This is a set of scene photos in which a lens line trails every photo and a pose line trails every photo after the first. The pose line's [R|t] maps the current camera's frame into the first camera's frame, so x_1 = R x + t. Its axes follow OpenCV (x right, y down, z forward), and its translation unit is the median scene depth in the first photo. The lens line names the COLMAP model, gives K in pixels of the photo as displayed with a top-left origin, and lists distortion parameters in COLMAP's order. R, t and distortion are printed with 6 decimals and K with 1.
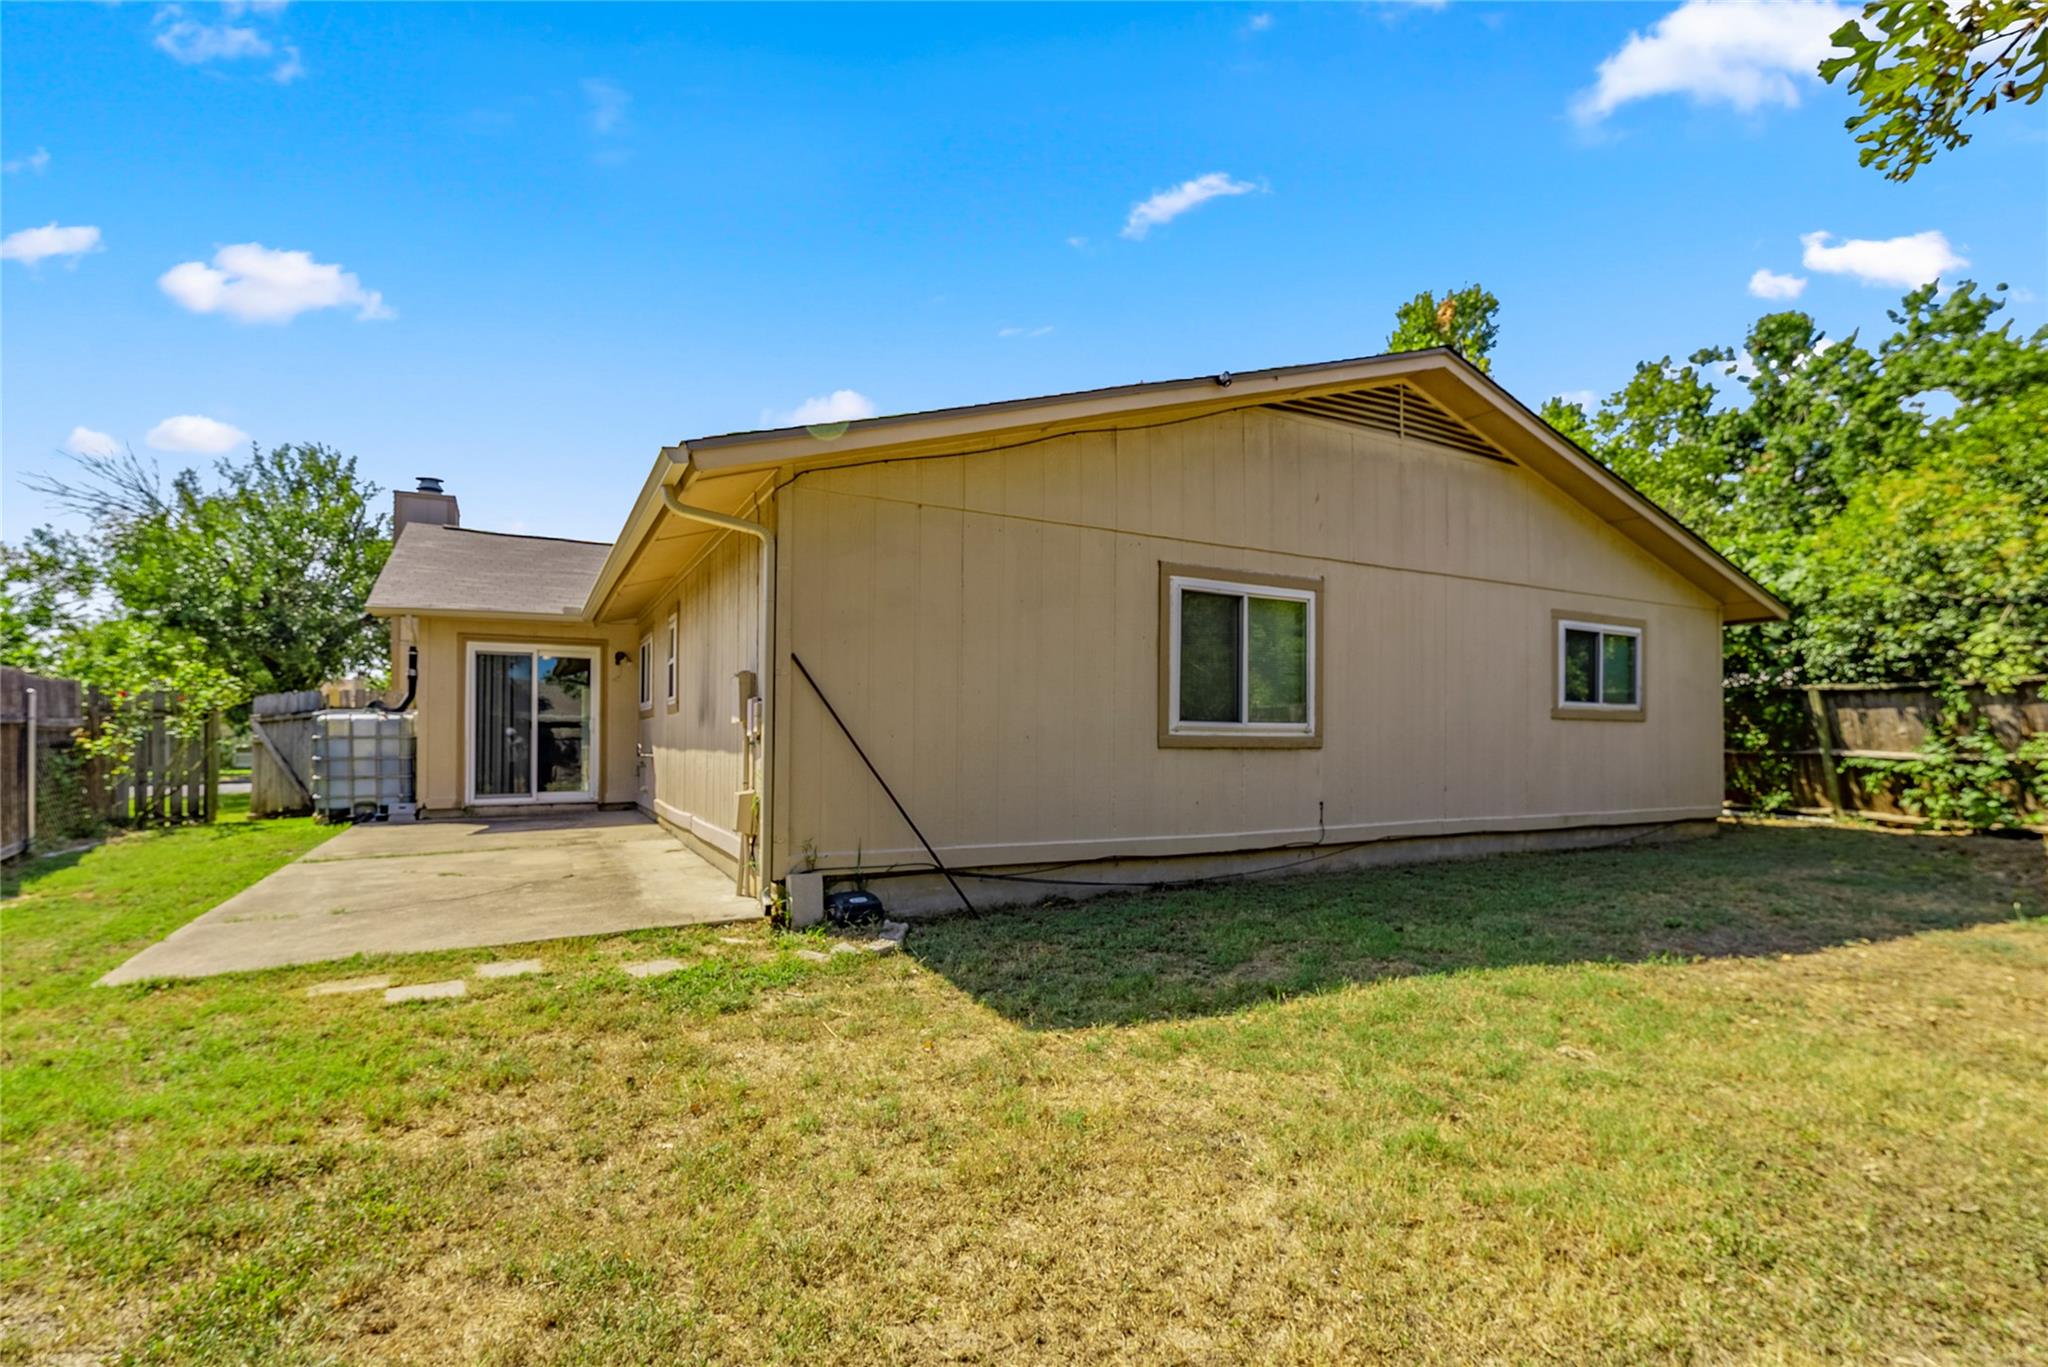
lens RADIAL K [[923.6, 0, 1020.6], [0, 923.6, 695.0], [0, 0, 1]] dist [0.000567, -0.001246]
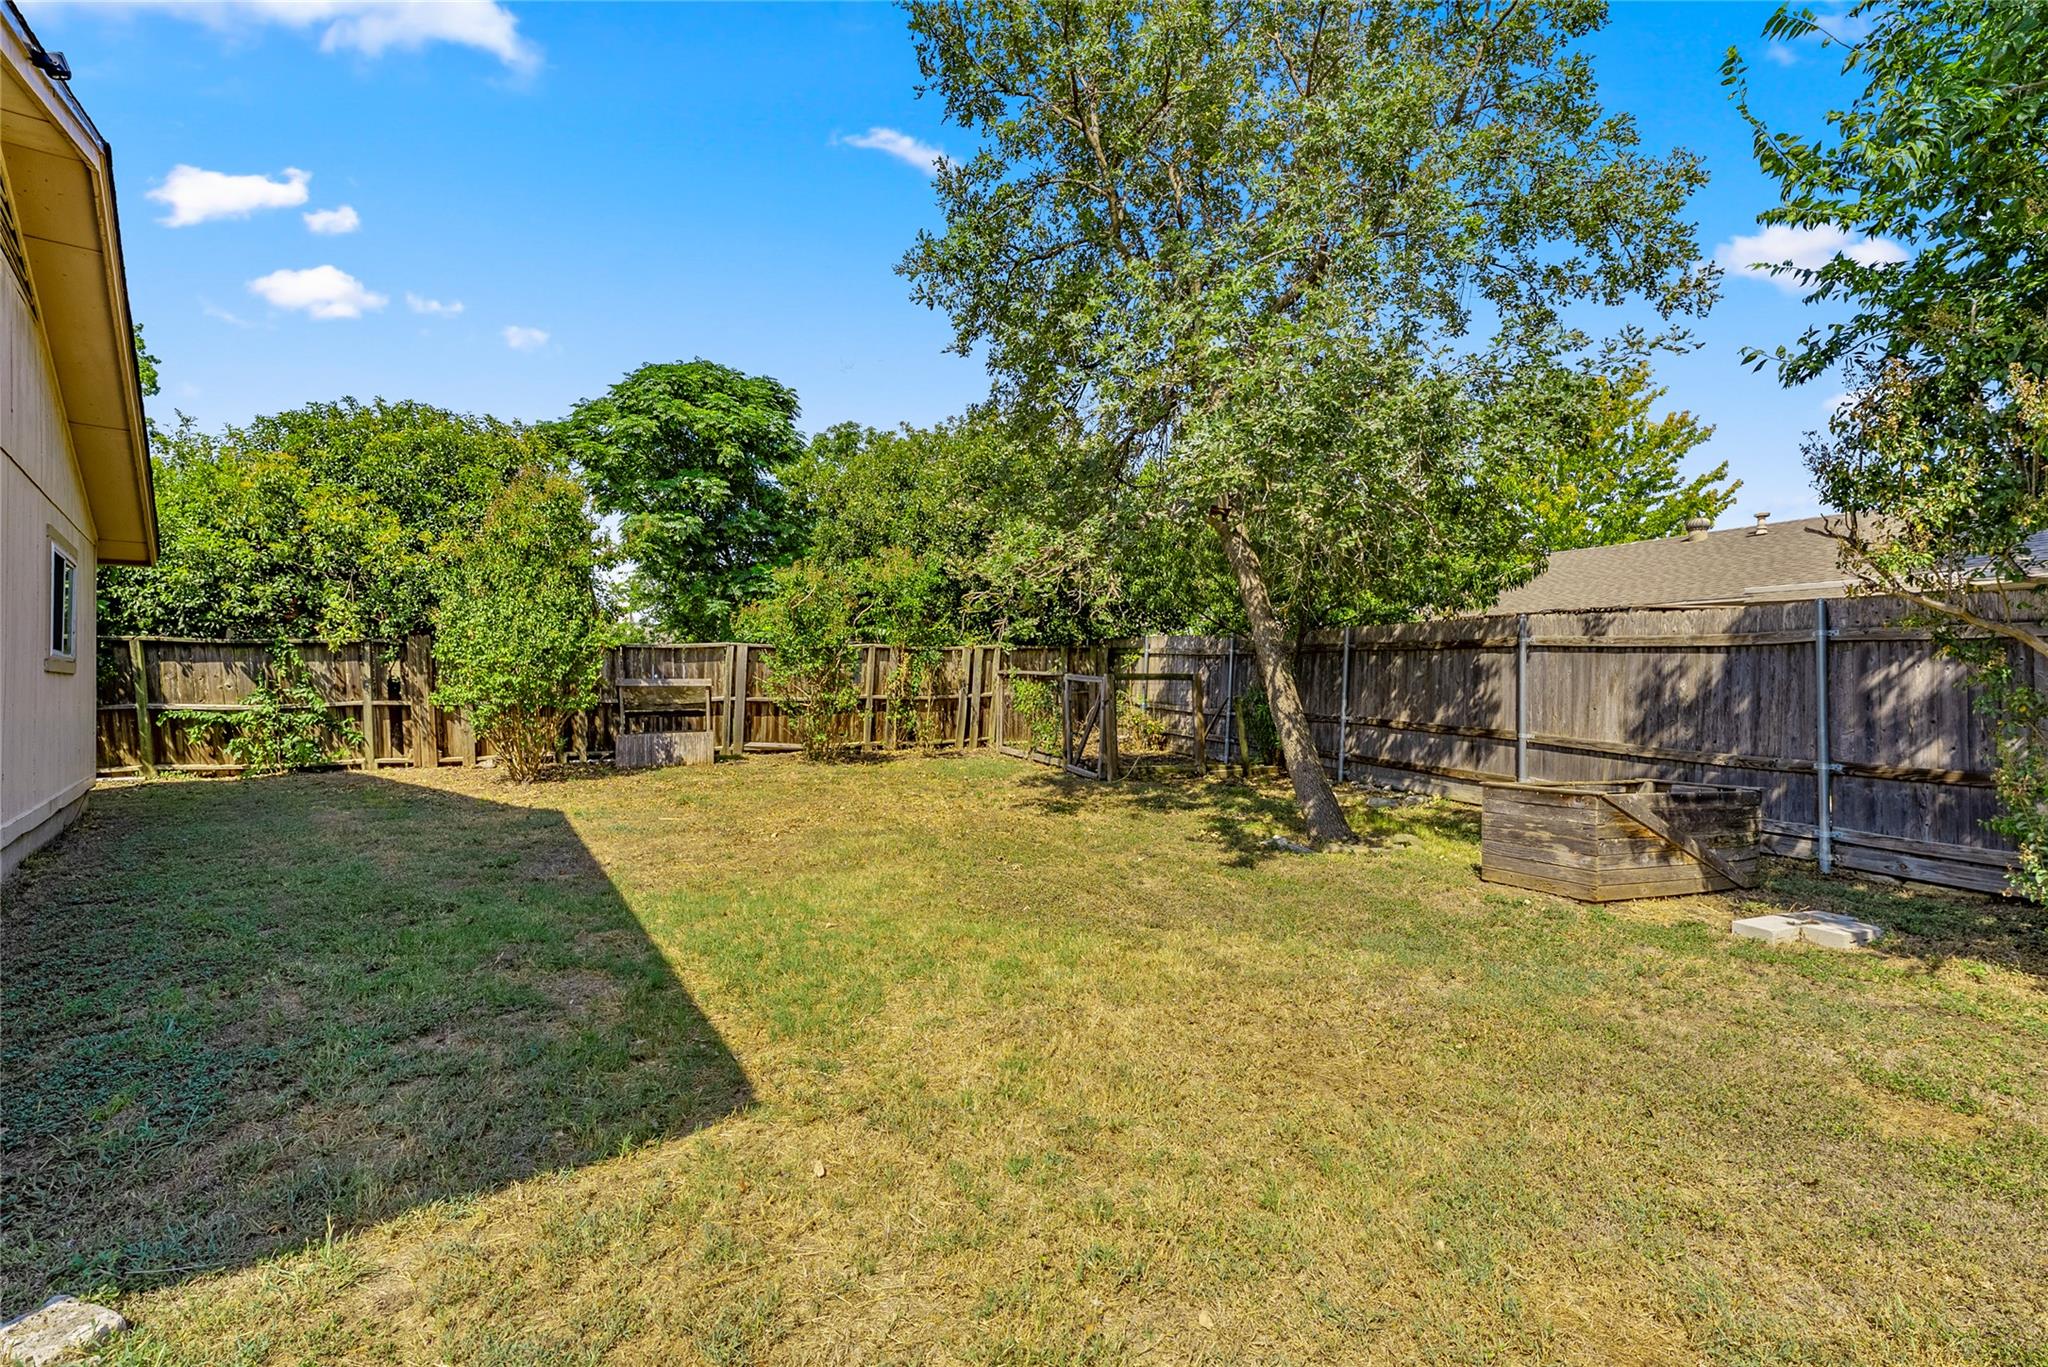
lens RADIAL K [[923.6, 0, 1021.2], [0, 923.6, 668.7], [0, 0, 1]] dist [0.000567, -0.001246]
pose [[-0.230479, 0.004877, 0.973065, -0.279709], [-0.031804, 0.999415, -0.012542, 0.006471], [-0.972558, -0.033838, -0.230189, 0.361815]]
